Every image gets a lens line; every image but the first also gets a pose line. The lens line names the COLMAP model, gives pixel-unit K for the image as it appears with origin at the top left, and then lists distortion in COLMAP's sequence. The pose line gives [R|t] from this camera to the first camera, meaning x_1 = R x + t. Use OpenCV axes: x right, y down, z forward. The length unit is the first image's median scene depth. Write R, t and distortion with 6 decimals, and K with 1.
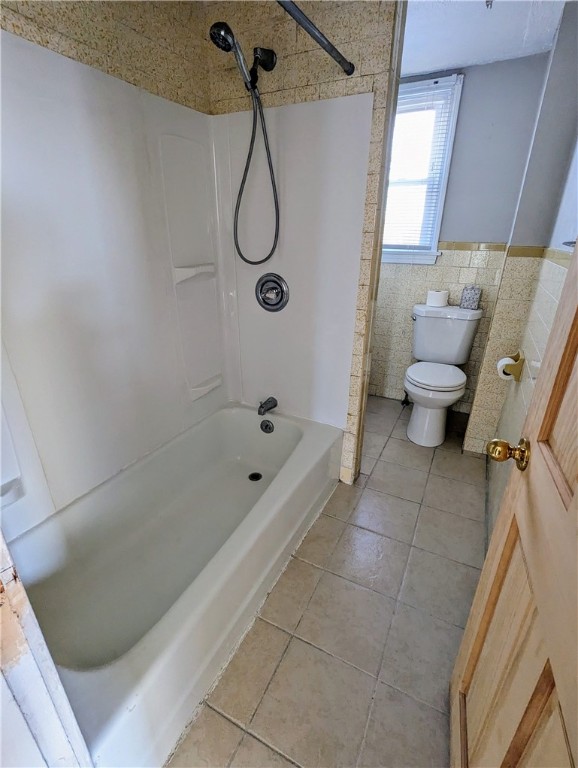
lens RADIAL K [[363.9, 0, 285.6], [0, 363.9, 381.8], [0, 0, 1]] dist [-0.000455, 0.002979]
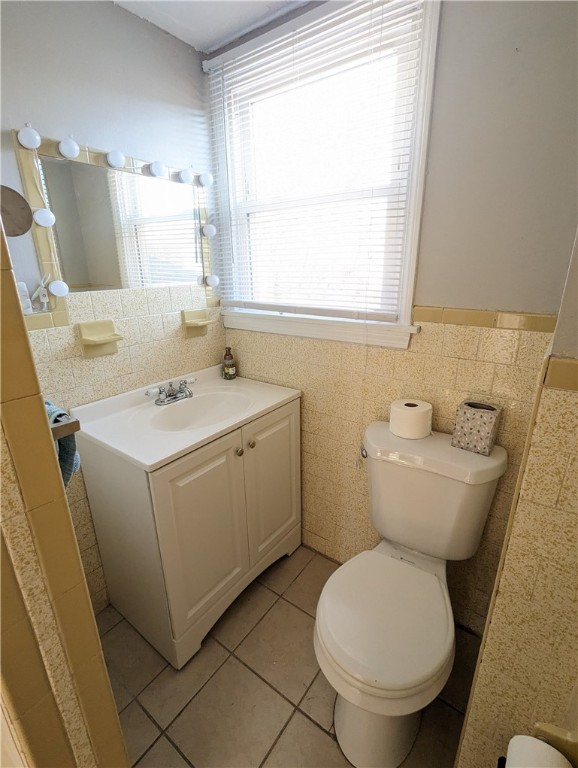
lens RADIAL K [[363.9, 0, 292.3], [0, 363.9, 385.2], [0, 0, 1]] dist [-0.000455, 0.002979]
pose [[0.990981, 0.038016, -0.128494, 0.323434], [-0.047750, 0.996148, -0.073542, -0.232073], [0.125203, 0.079014, 0.988980, 0.494403]]
